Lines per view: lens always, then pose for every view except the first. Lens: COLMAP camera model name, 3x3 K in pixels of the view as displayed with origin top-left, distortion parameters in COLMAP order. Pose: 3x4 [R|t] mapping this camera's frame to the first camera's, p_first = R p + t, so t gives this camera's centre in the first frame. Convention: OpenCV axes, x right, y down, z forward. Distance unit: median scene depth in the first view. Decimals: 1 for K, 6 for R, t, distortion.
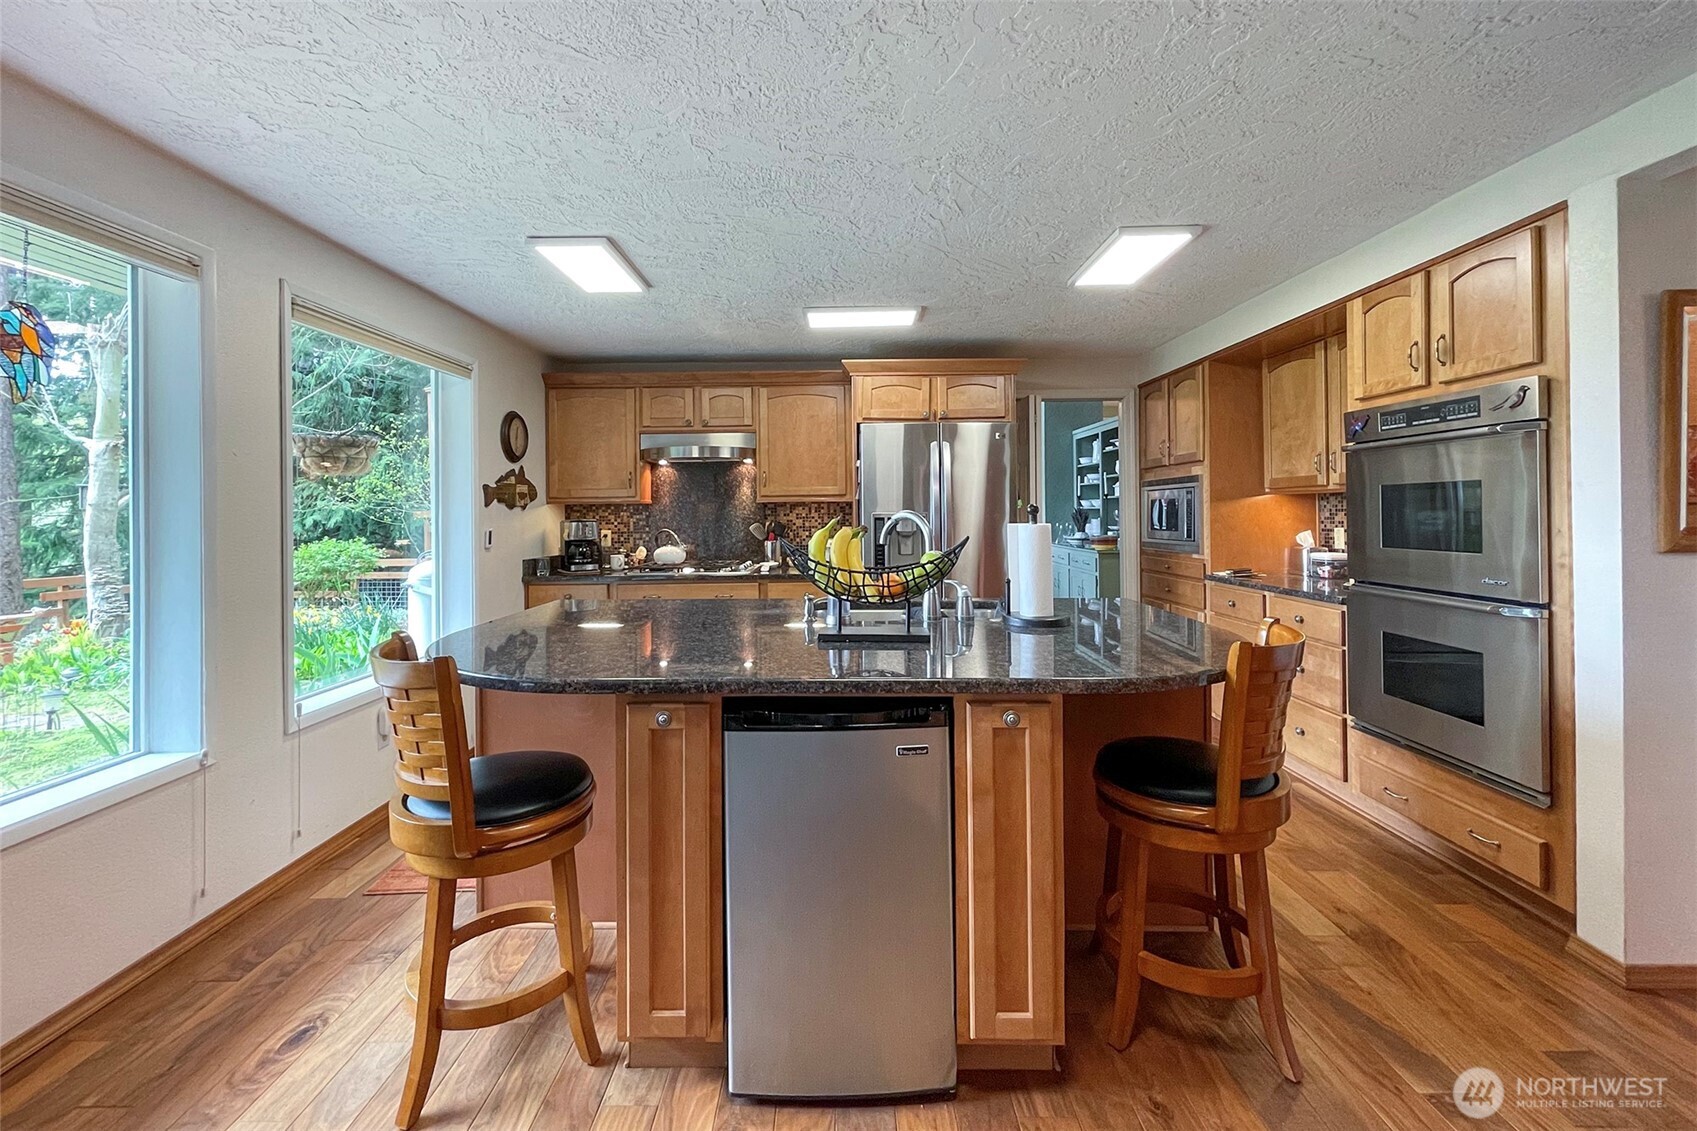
lens RADIAL K [[698.0, 0, 849.4], [0, 698.0, 509.0], [0, 0, 1]] dist [0.000567, 0.000043]
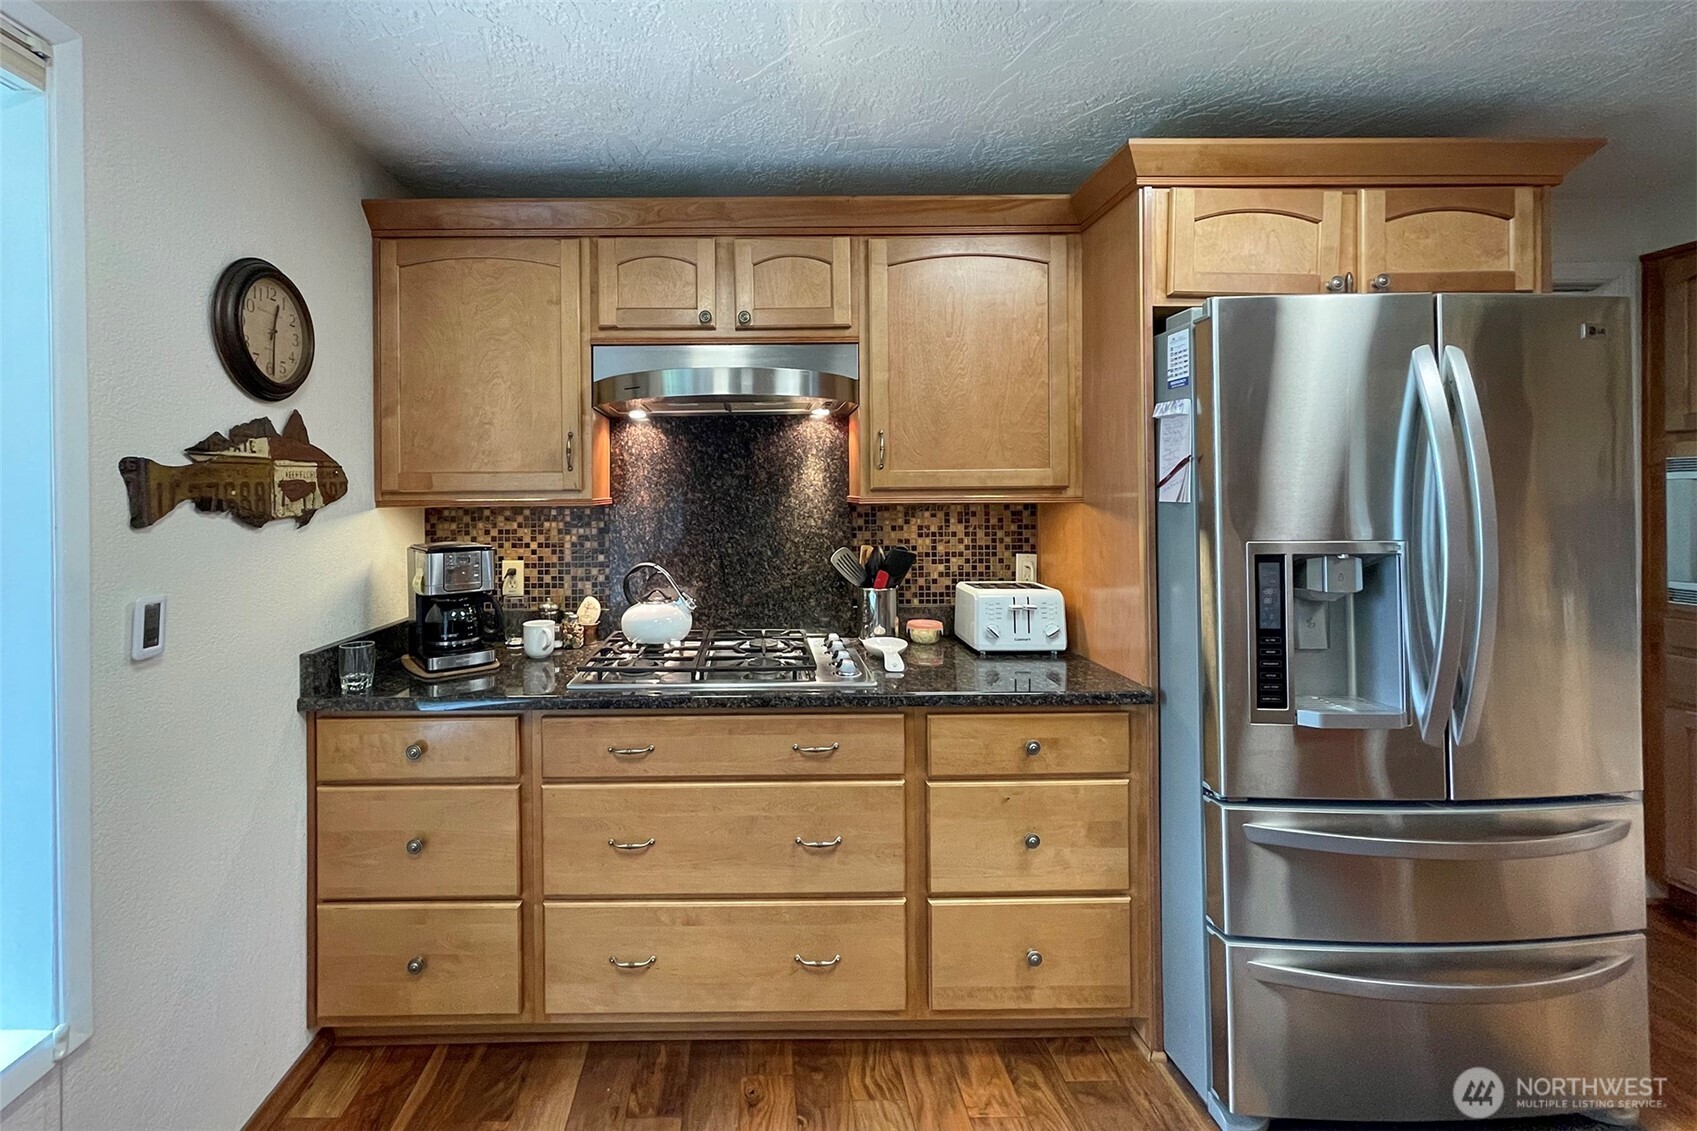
lens RADIAL K [[703.1, 0, 753.1], [0, 703.1, 492.6], [0, 0, 1]] dist [0.002135, 0.000337]
pose [[0.999993, 0.002723, -0.002693, -0.199961], [-0.002717, 0.999993, 0.002387, -0.017596], [0.002699, -0.002379, 0.999994, 0.567037]]
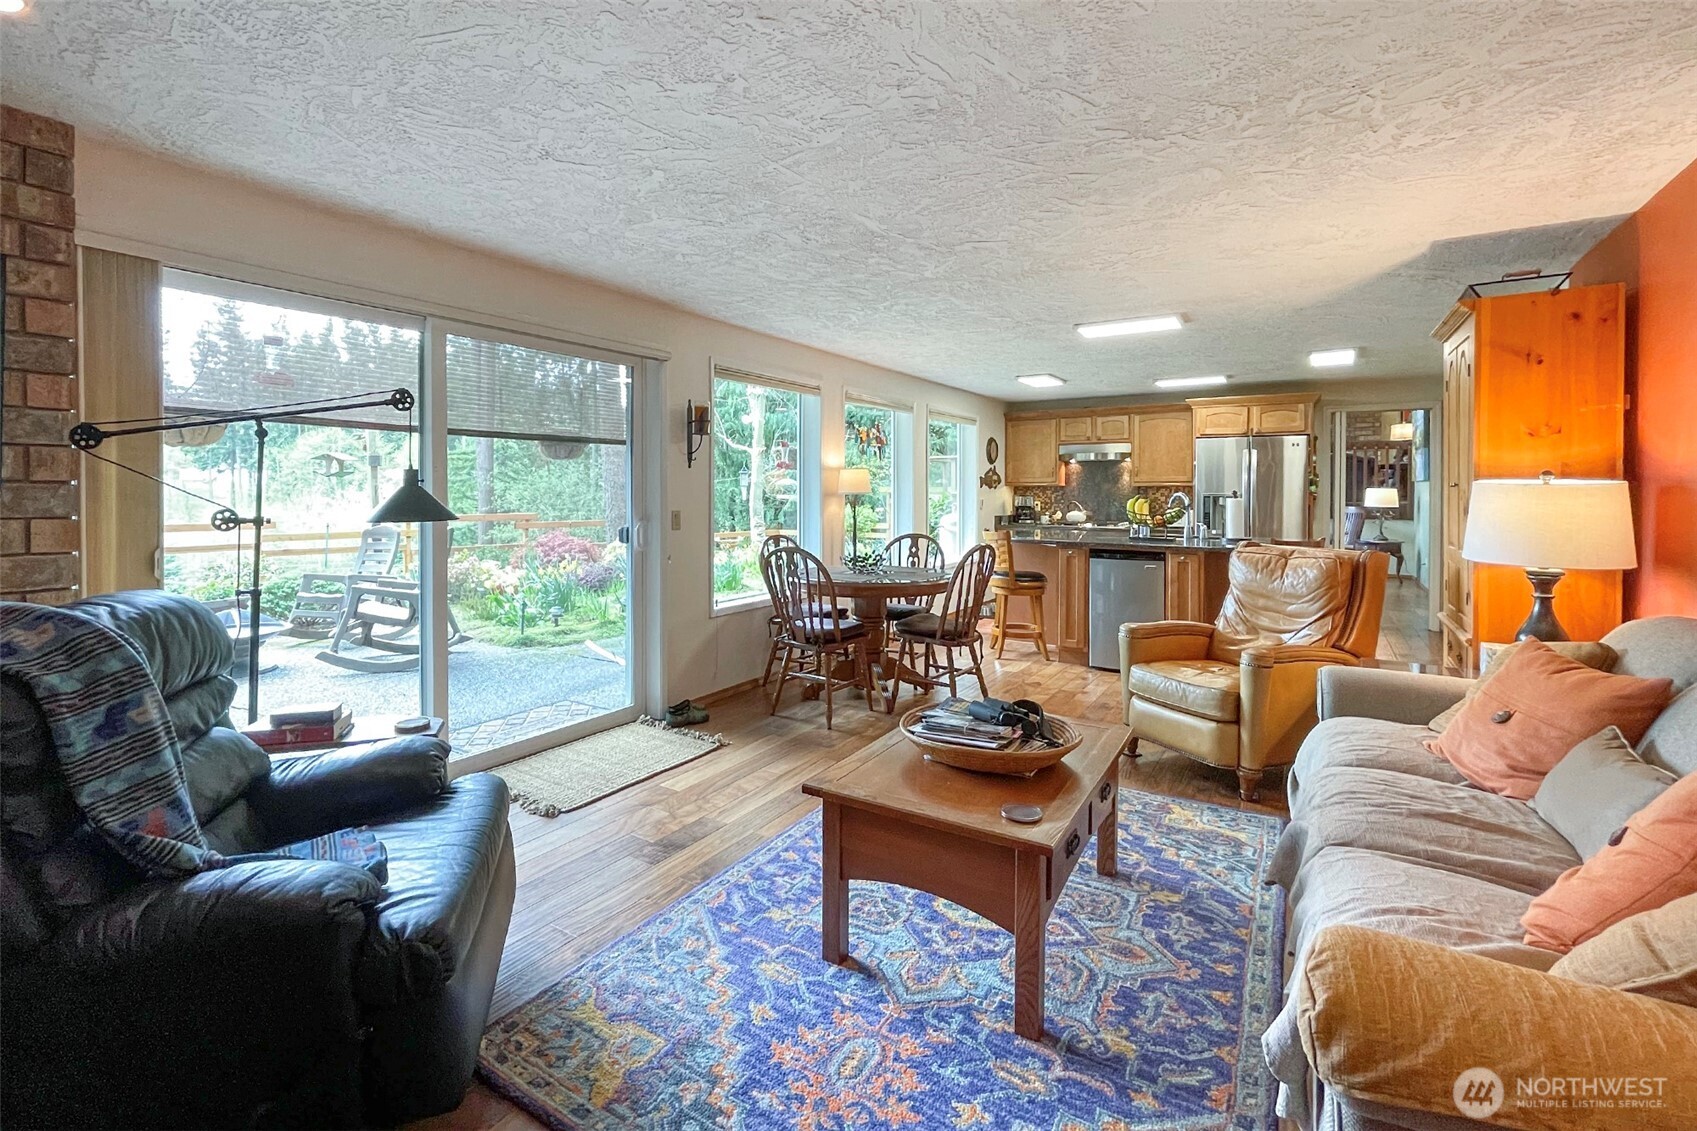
lens RADIAL K [[737.6, 0, 792.6], [0, 737.6, 489.9], [0, 0, 1]] dist [0.001975, 0.000226]
pose [[0.810430, 0.010567, -0.585740, 0.233612], [-0.006682, 0.999939, 0.008794, -0.009799], [0.585797, -0.003213, 0.810452, -0.856075]]
